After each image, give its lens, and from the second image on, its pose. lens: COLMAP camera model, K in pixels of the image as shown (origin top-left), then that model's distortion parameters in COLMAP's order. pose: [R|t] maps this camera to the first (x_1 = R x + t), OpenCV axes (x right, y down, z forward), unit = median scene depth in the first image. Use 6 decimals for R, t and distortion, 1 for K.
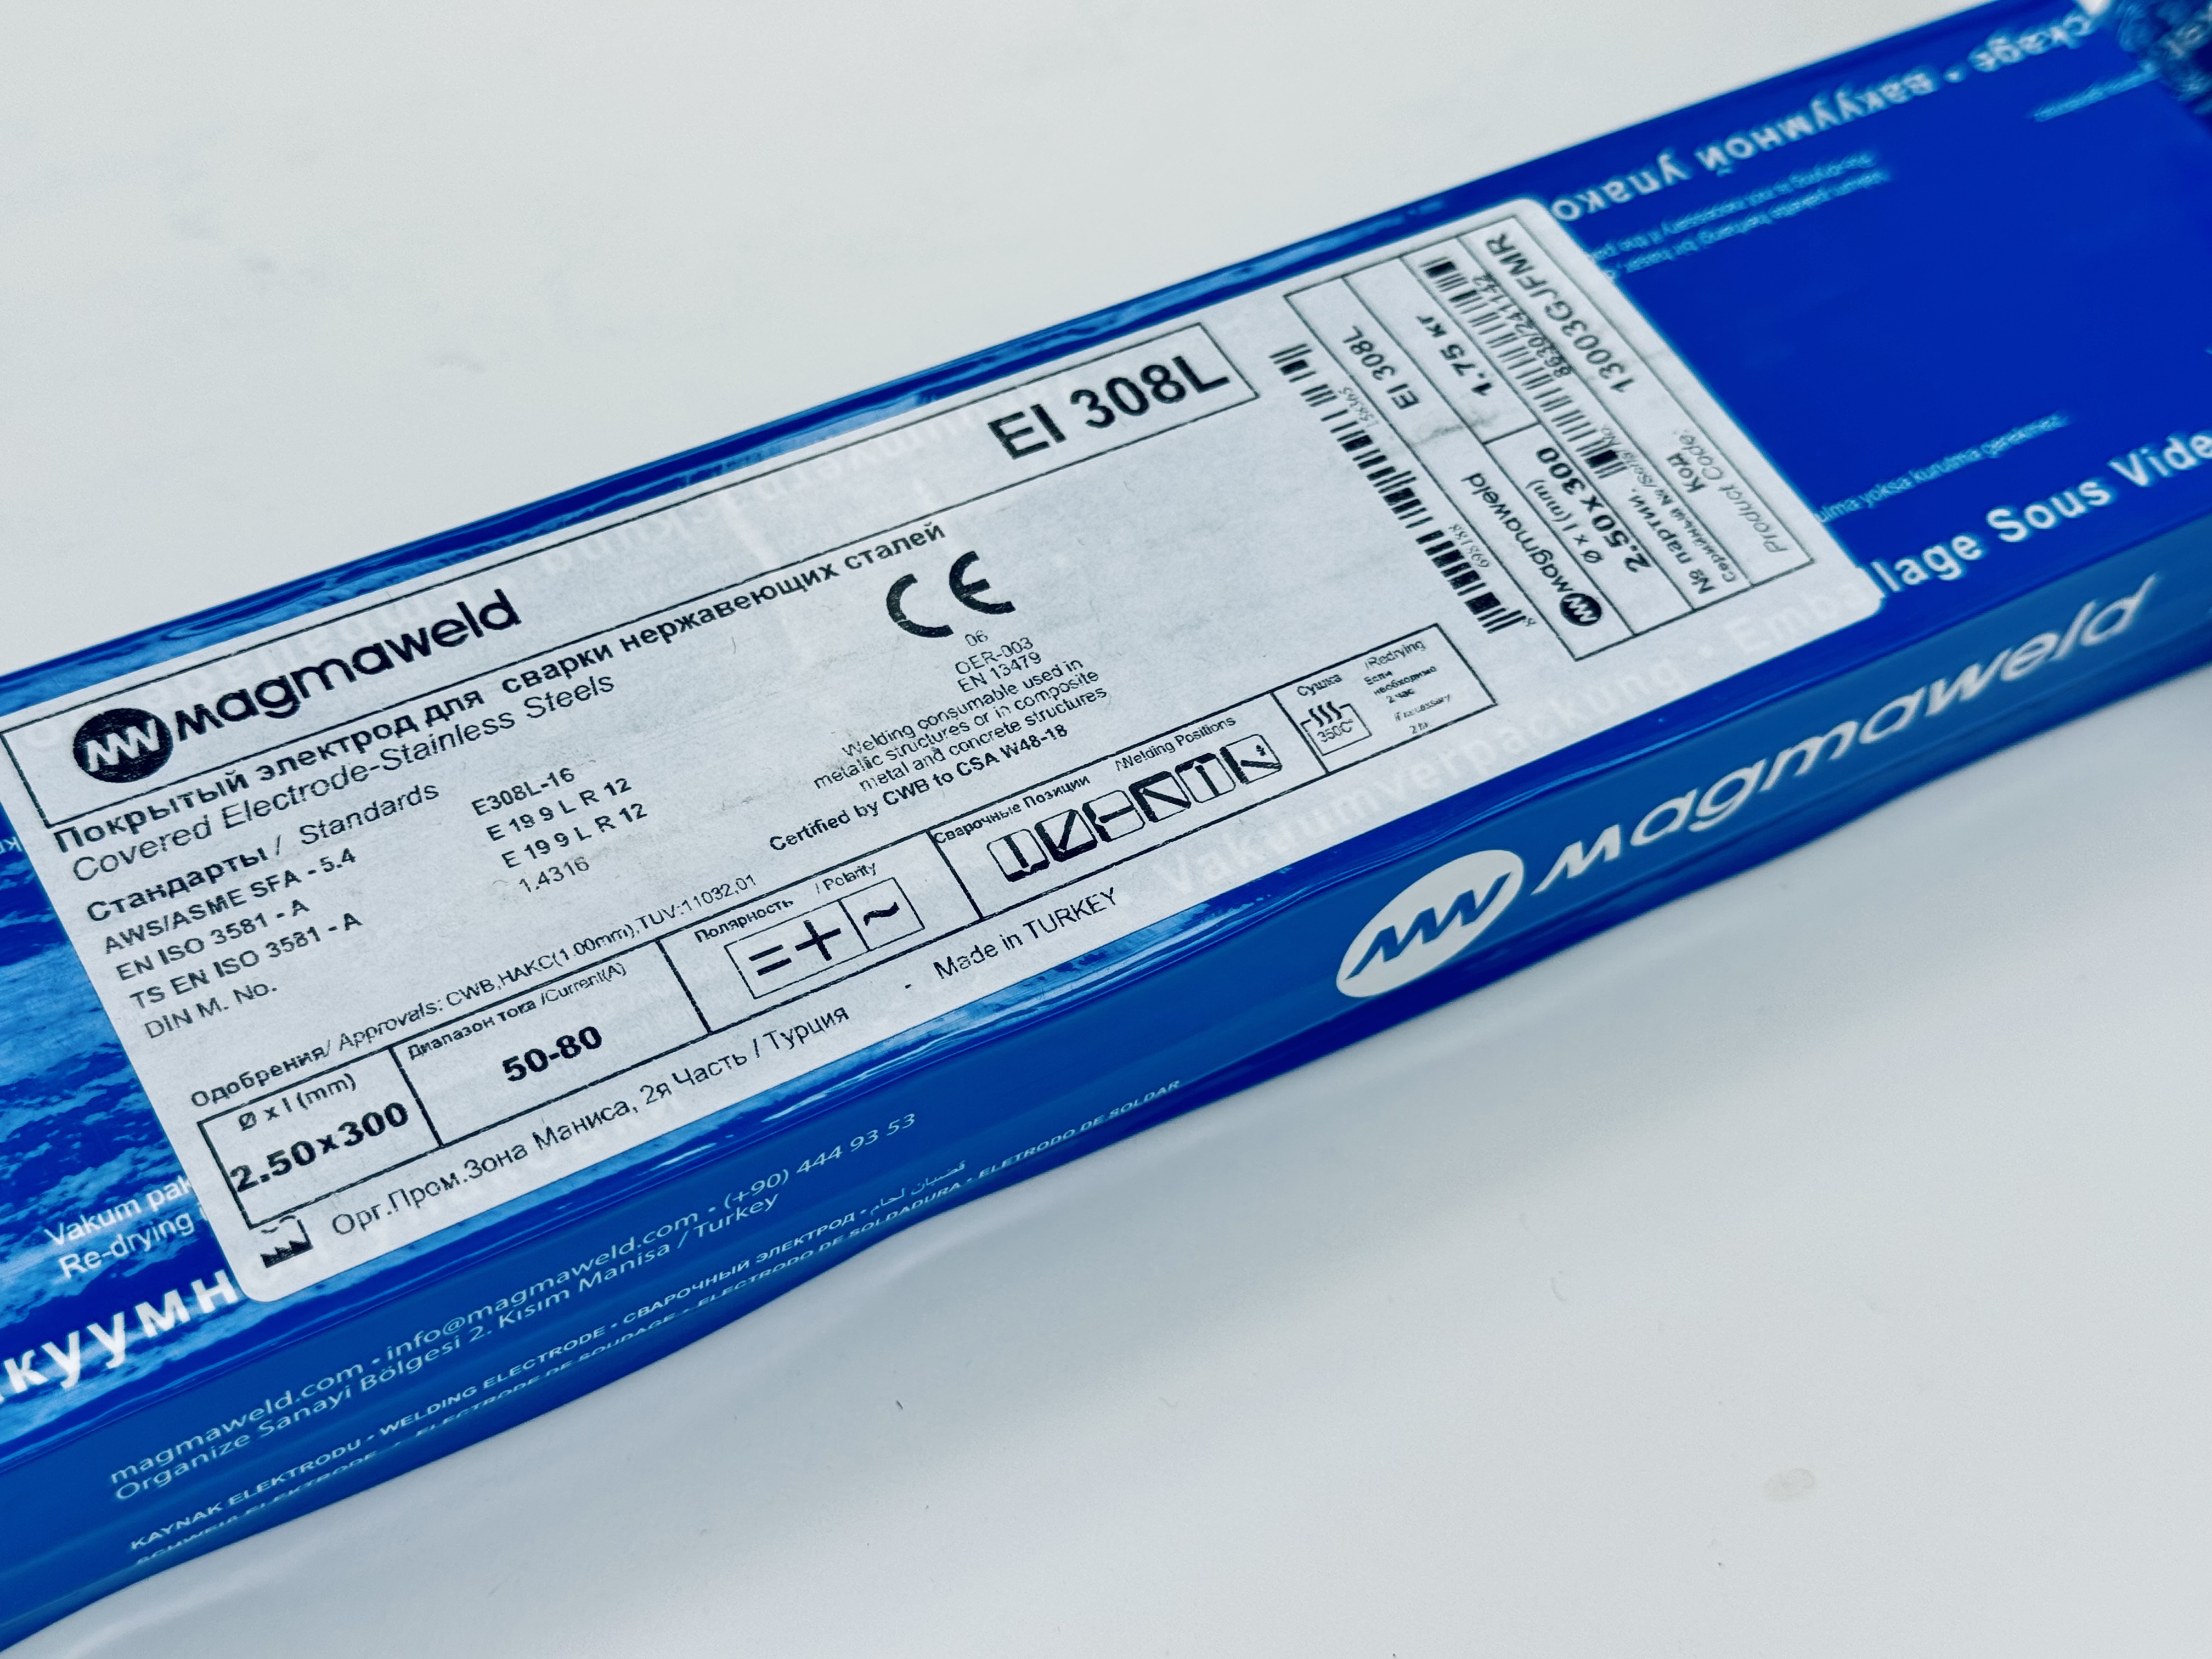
lens RADIAL K [[3174.2, 0, 1093.6], [0, 3174.2, 844.6], [0, 0, 1]] dist [0.099556, 0.000000]
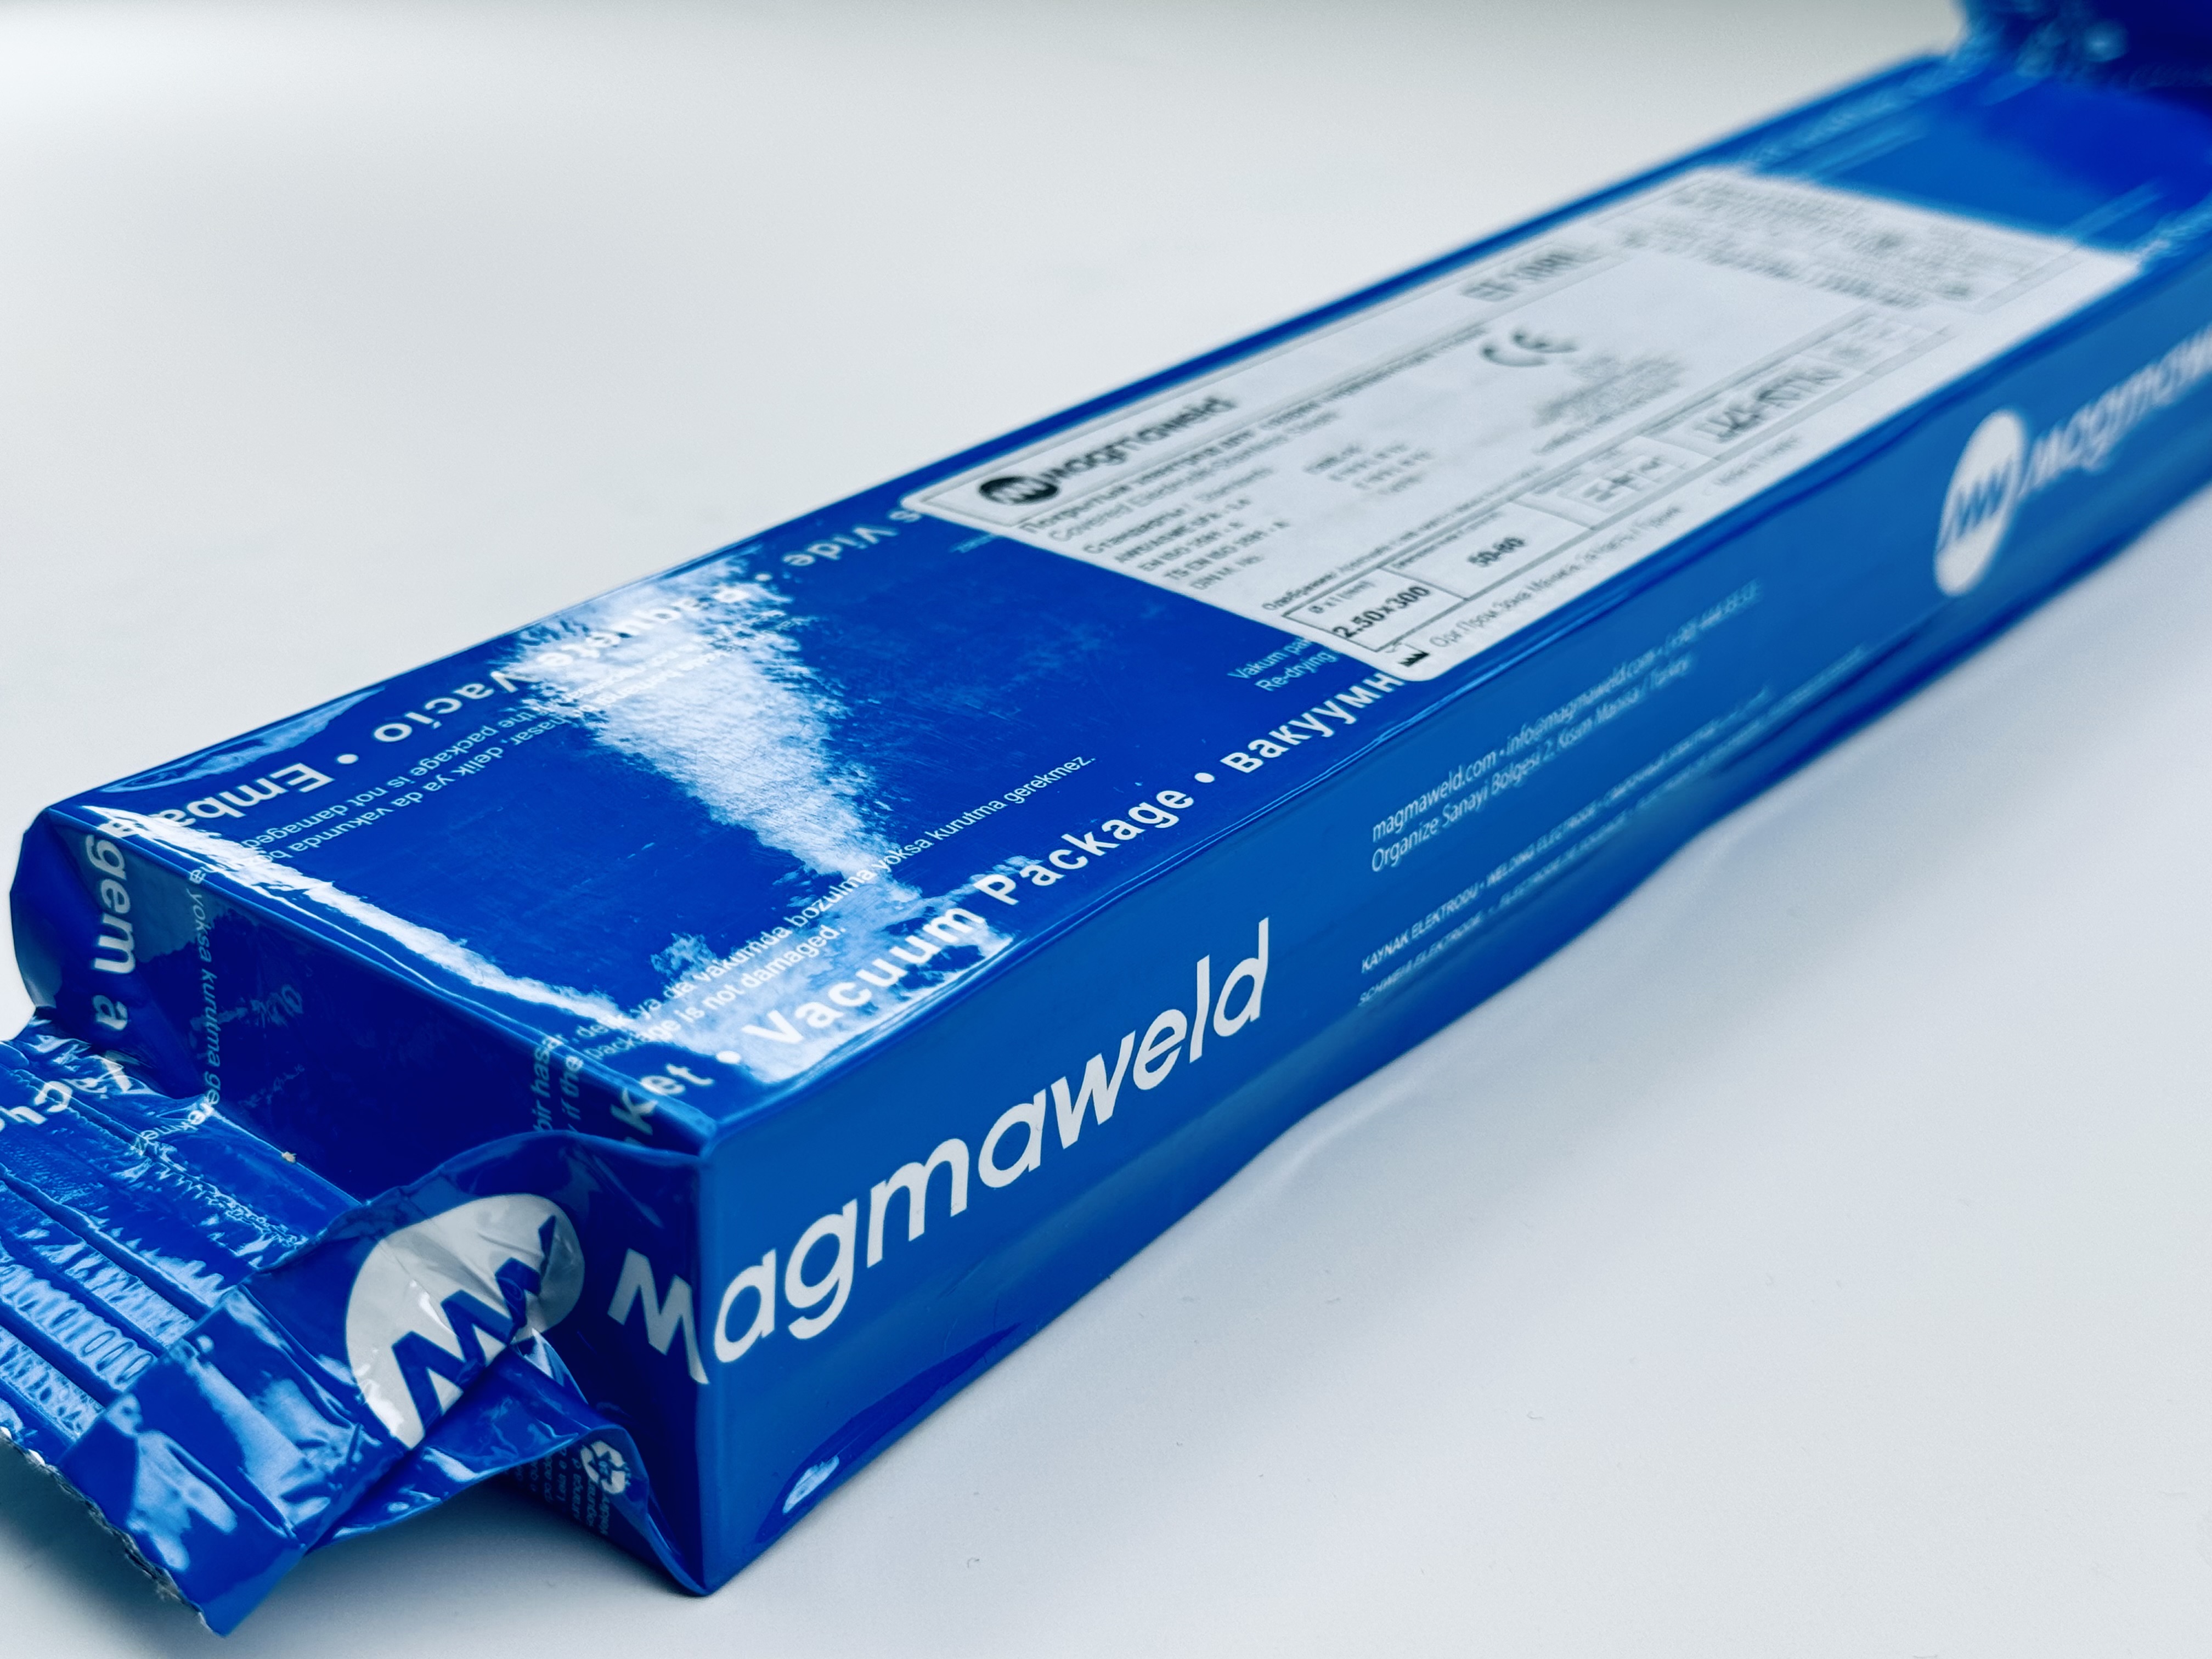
lens RADIAL K [[3174.2, 0, 1041.3], [0, 3174.2, 781.0], [0, 0, 1]] dist [0.099556, 0.000000]
pose [[0.931688, -0.242307, 0.270639, -0.611252], [0.336802, 0.855330, -0.393669, 0.499713], [-0.136096, 0.457929, 0.878510, 0.028025]]
